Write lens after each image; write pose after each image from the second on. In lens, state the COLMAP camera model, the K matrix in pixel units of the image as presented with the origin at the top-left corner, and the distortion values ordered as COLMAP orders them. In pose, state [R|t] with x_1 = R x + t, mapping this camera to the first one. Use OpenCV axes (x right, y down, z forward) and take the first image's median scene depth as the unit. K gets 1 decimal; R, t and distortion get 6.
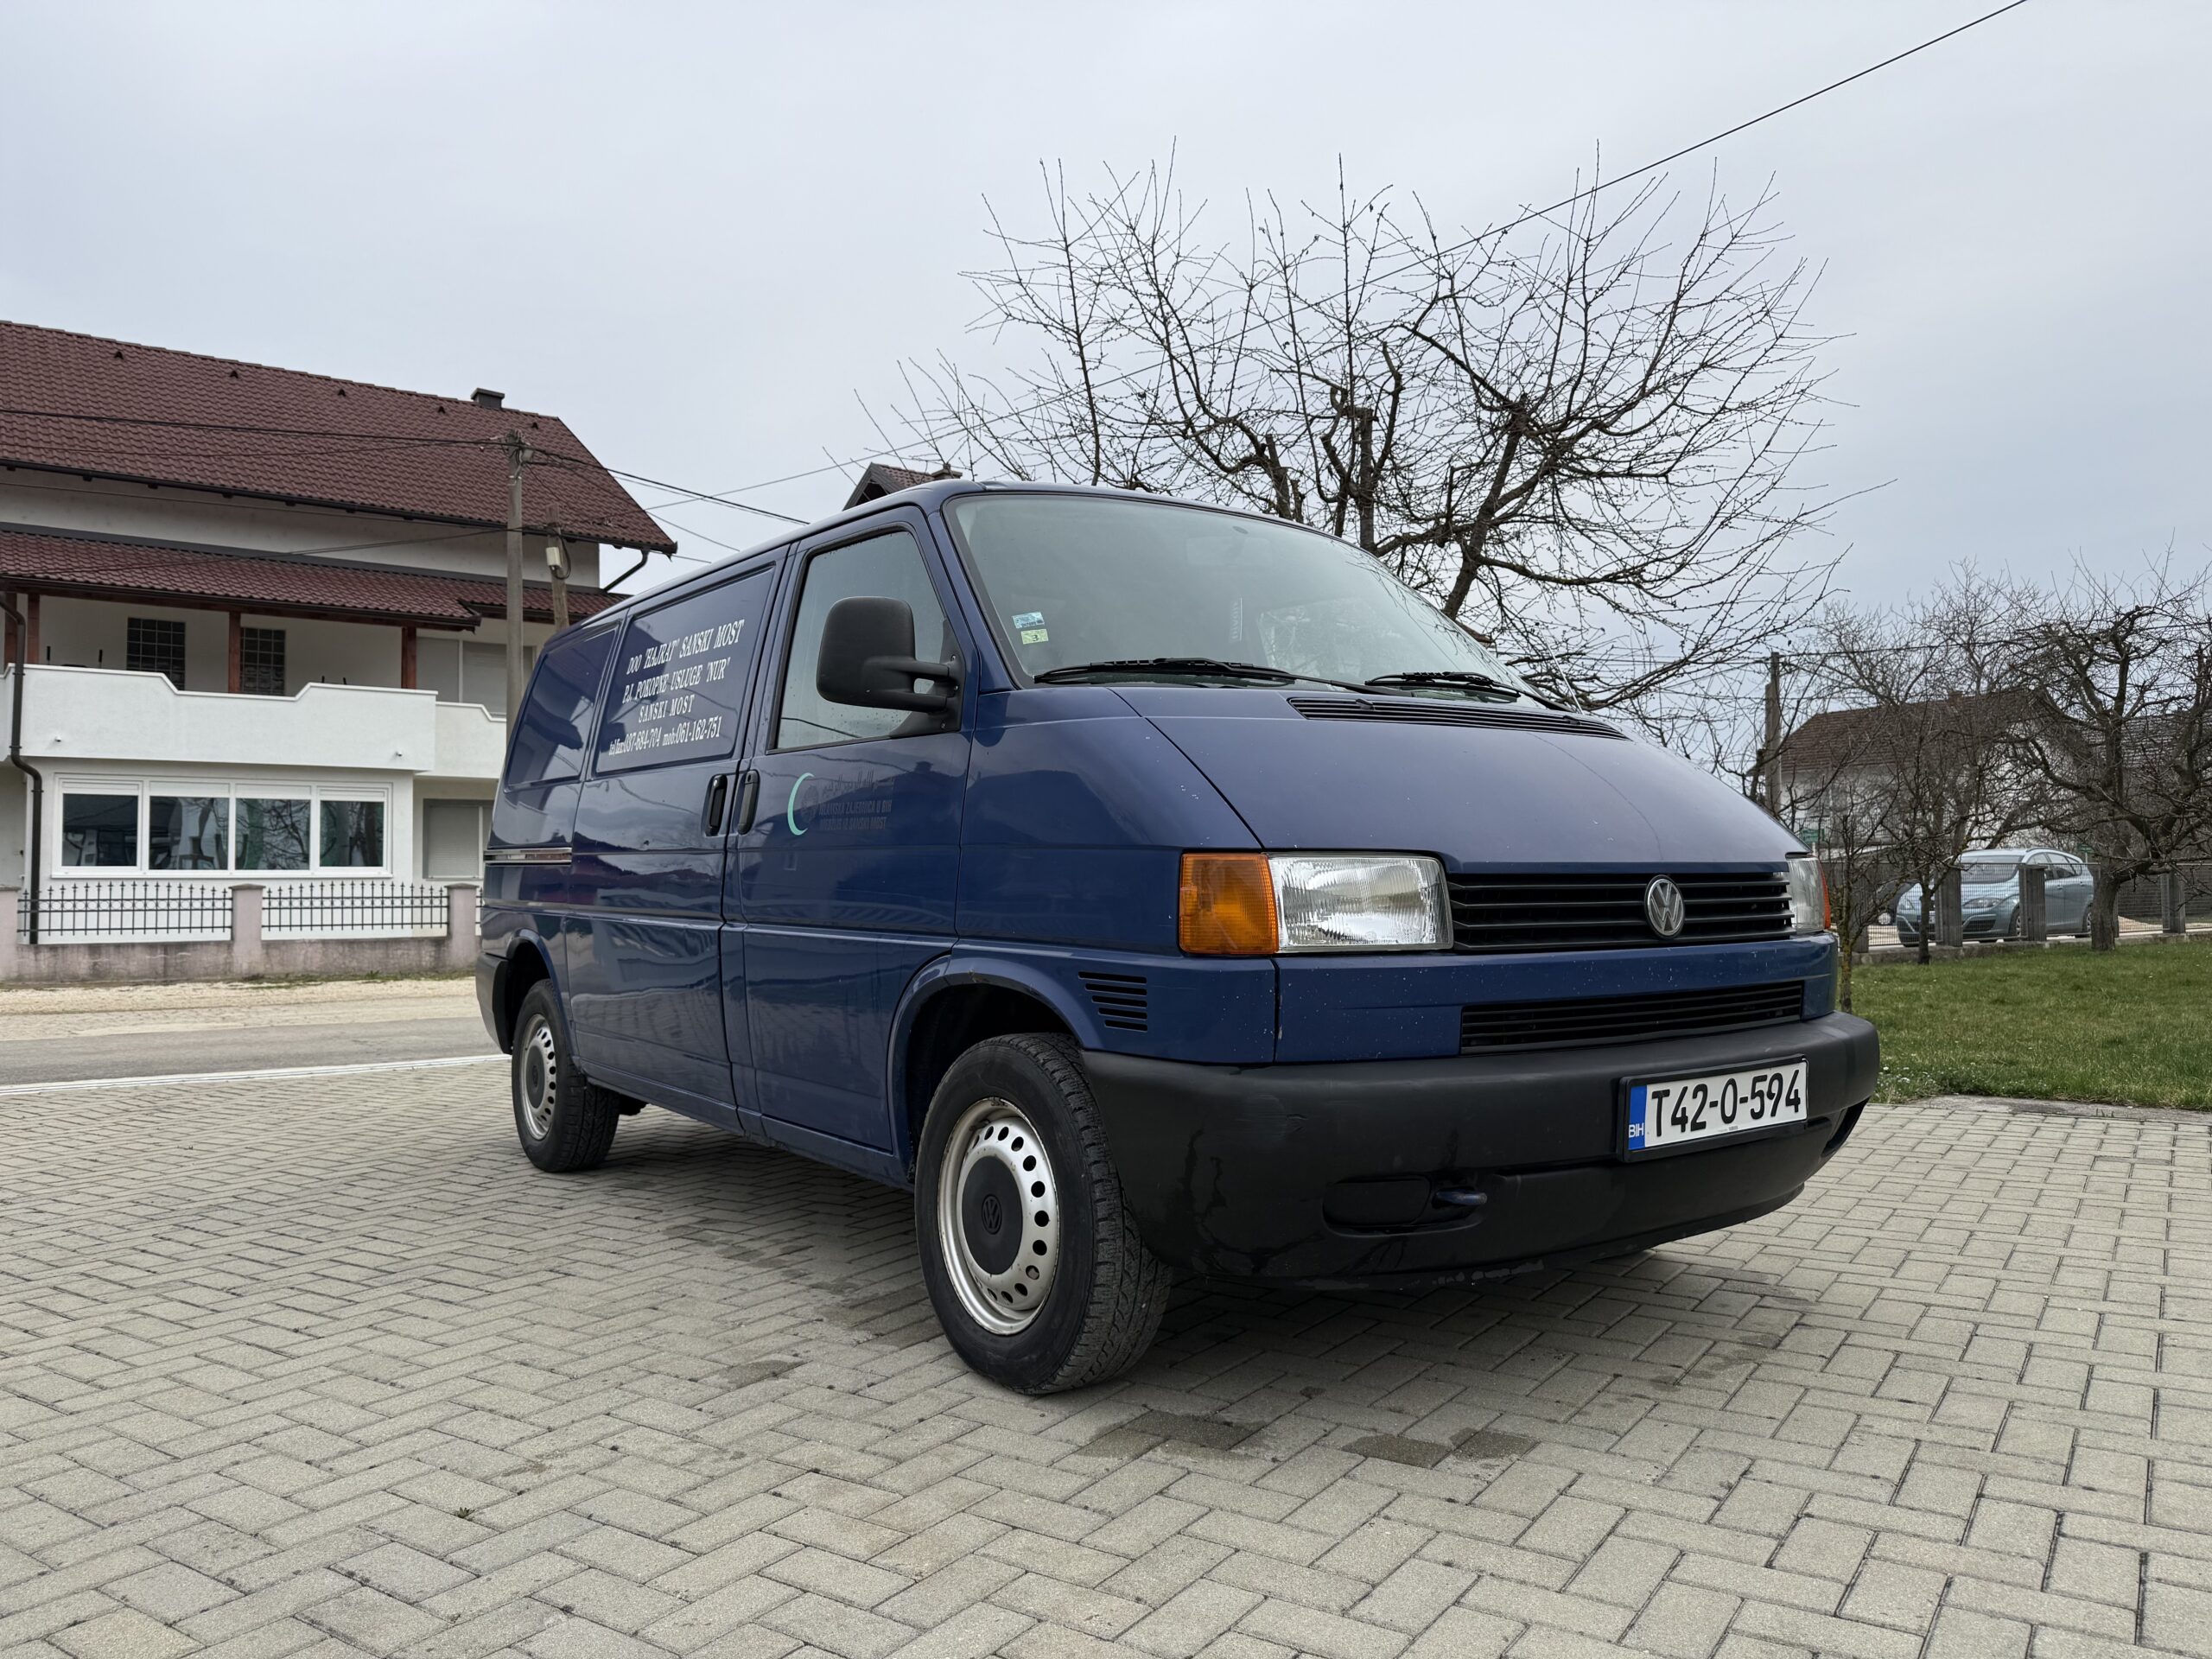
lens RADIAL K [[1558.1, 0, 1130.5], [0, 1558.1, 819.6], [0, 0, 1]] dist [0.054030, -0.084663]
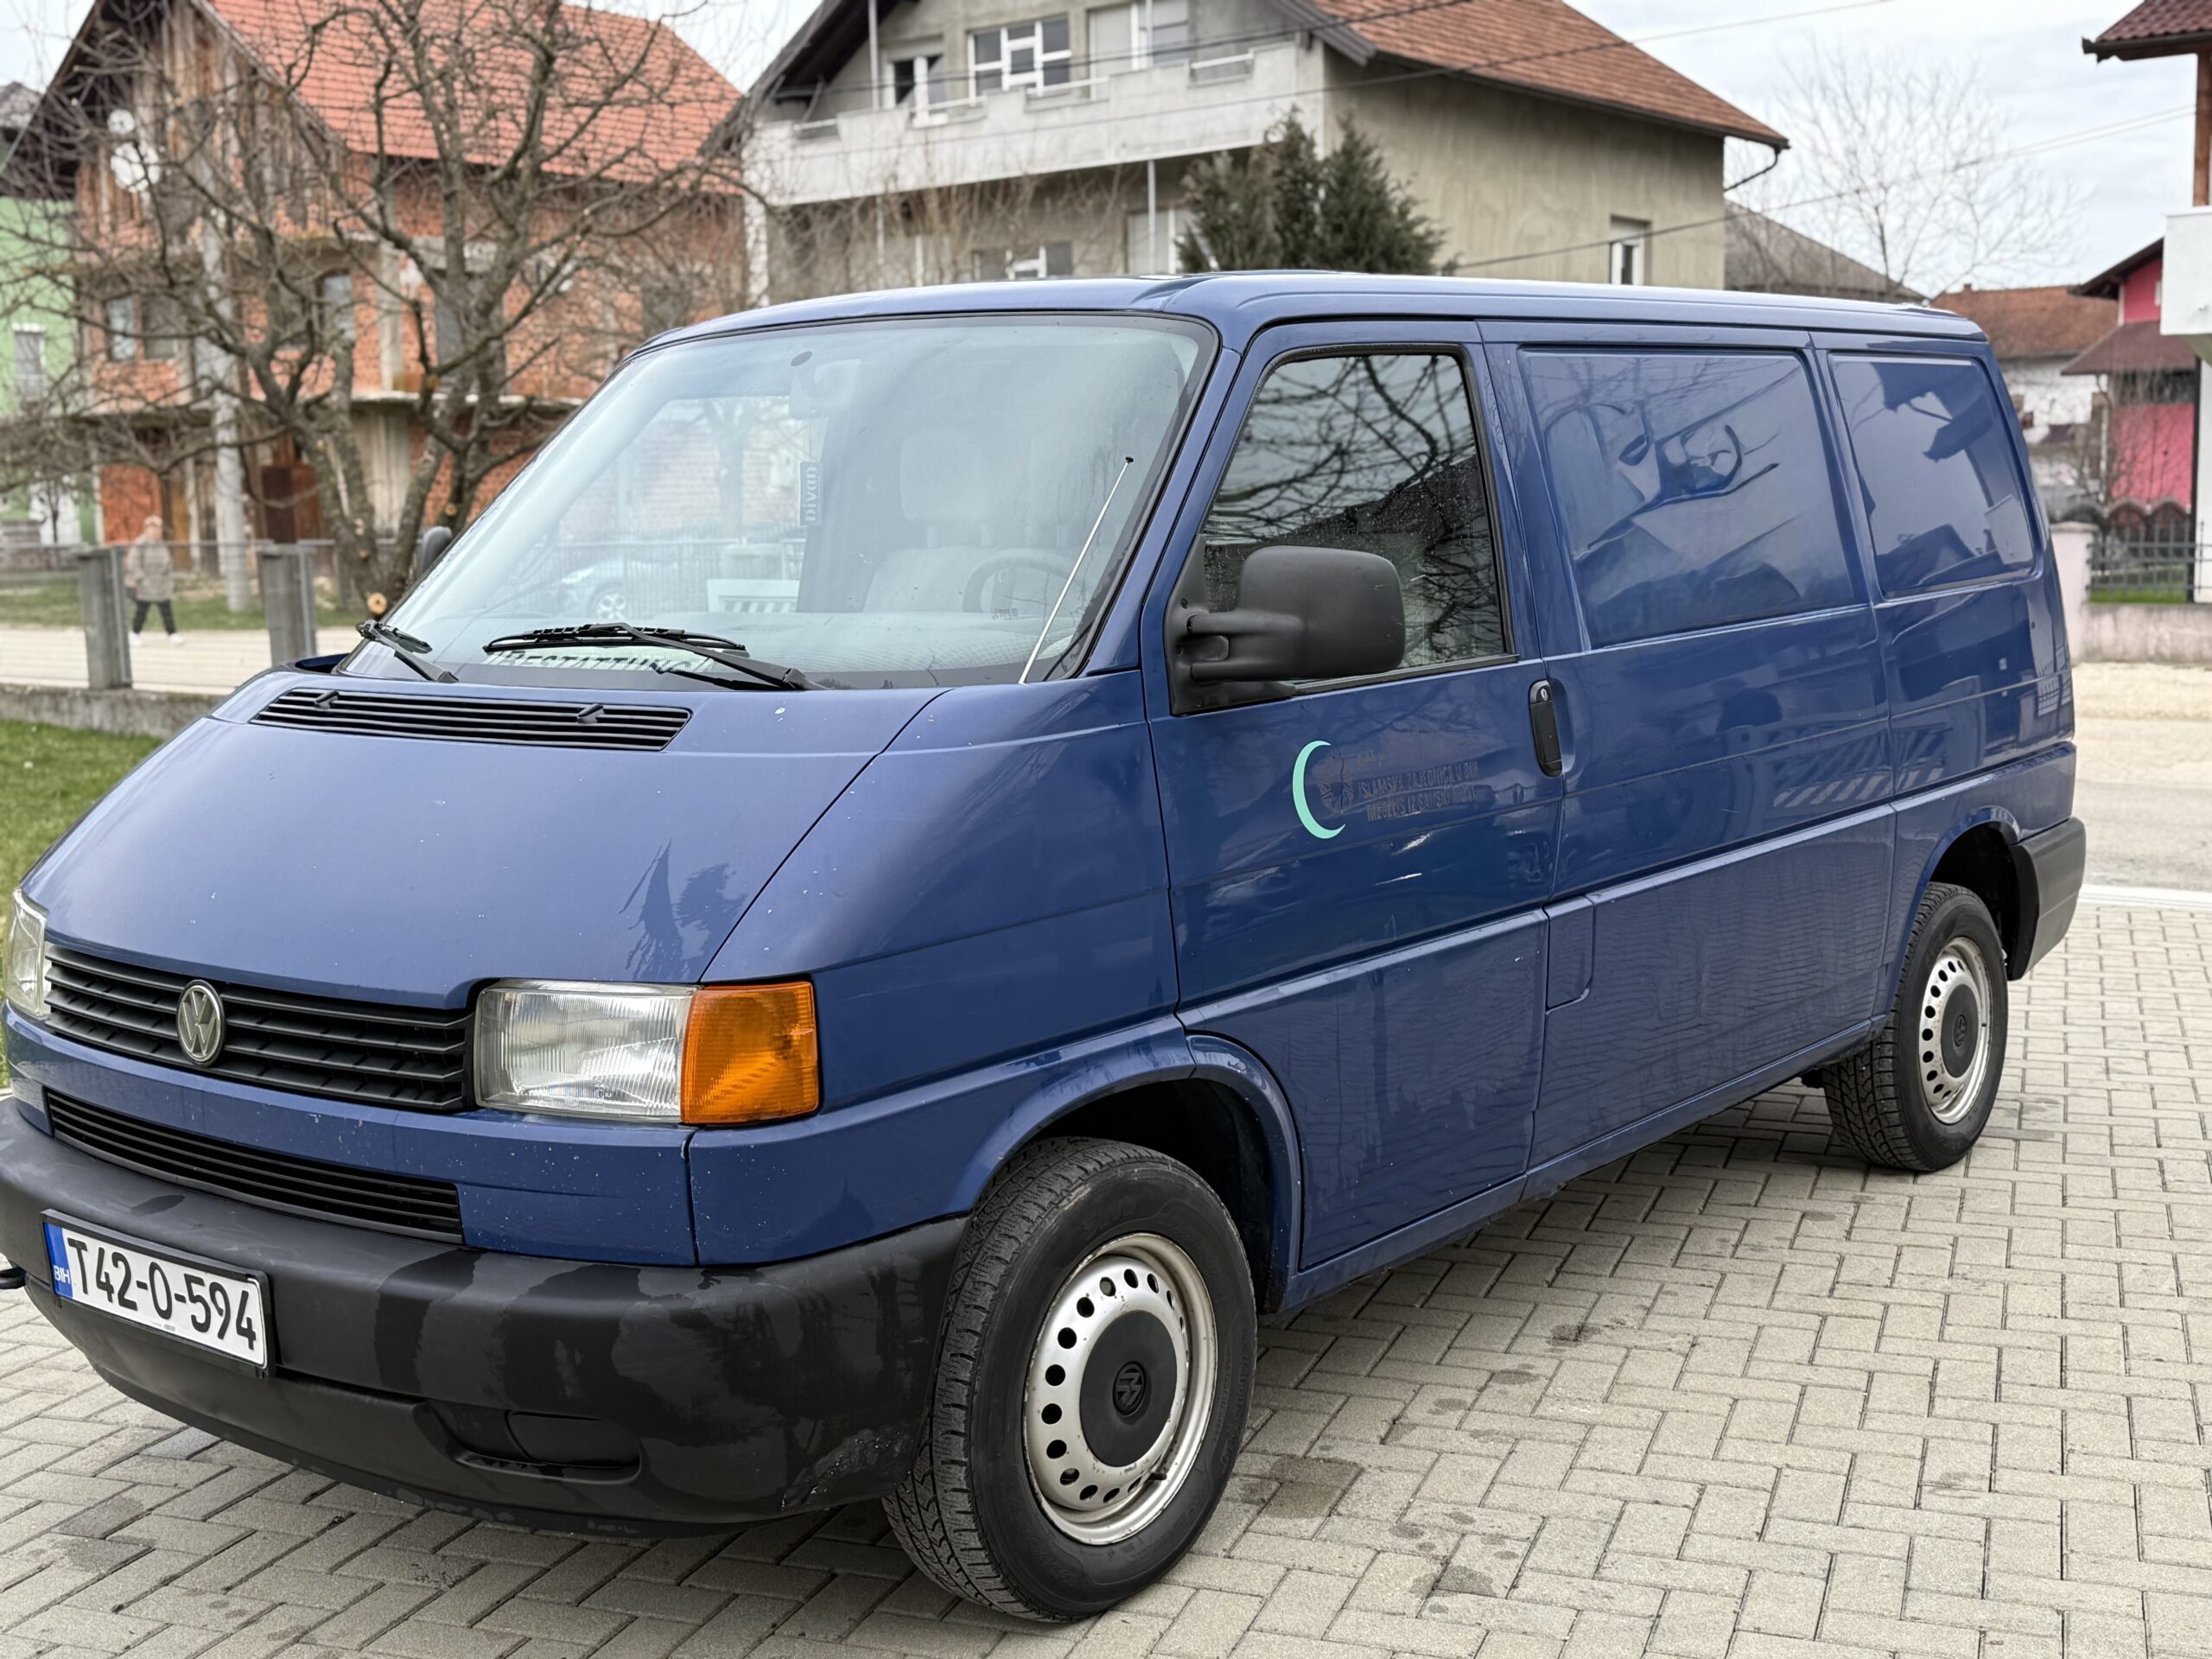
lens RADIAL K [[2538.9, 0, 1106.0], [0, 2538.9, 829.5], [0, 0, 1]] dist [0.163242, -0.315074]
pose [[0.238859, 0.130382, -0.962261, 1.405267], [0.061691, 0.986906, 0.149035, -0.165775], [0.969093, -0.094961, 0.227688, 1.002033]]
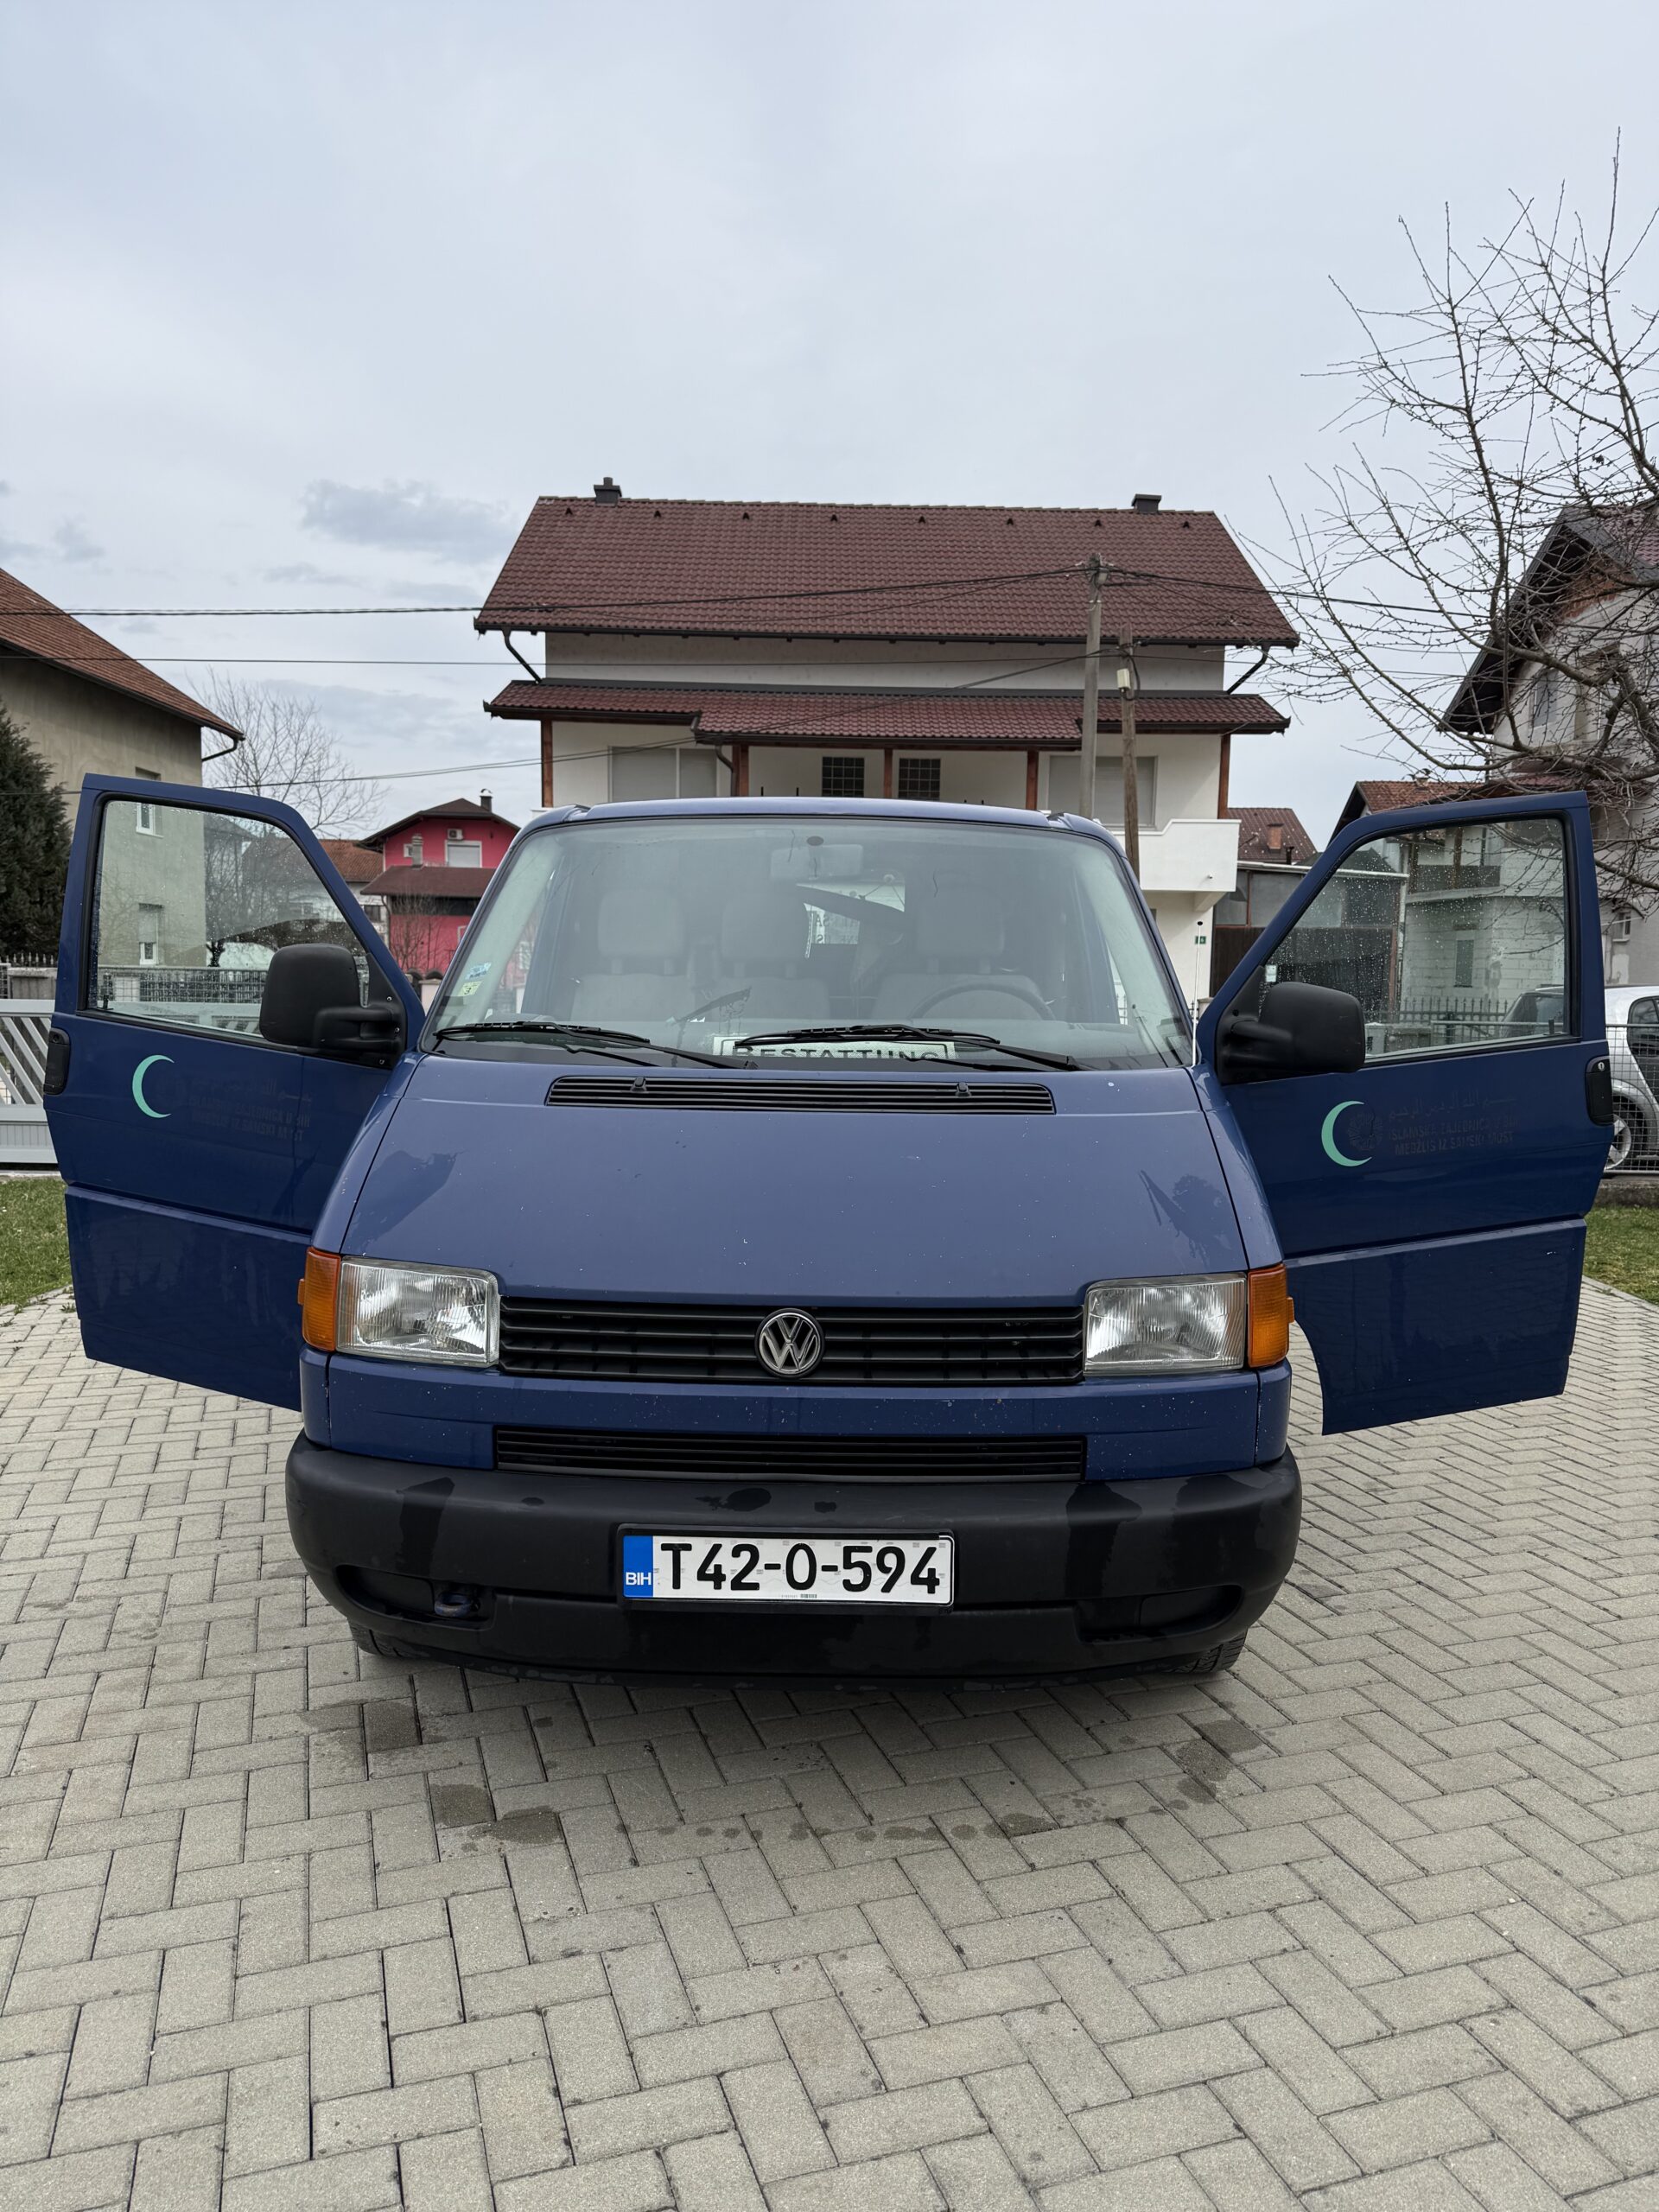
lens RADIAL K [[1549.1, 0, 831.9], [0, 1549.1, 1118.2], [0, 0, 1]] dist [0.129964, -0.246468]
pose [[0.796937, 0.084578, -0.598112, 0.781097], [0.000535, 0.990050, 0.140714, -0.176109], [0.604062, -0.112461, 0.788963, 0.274272]]
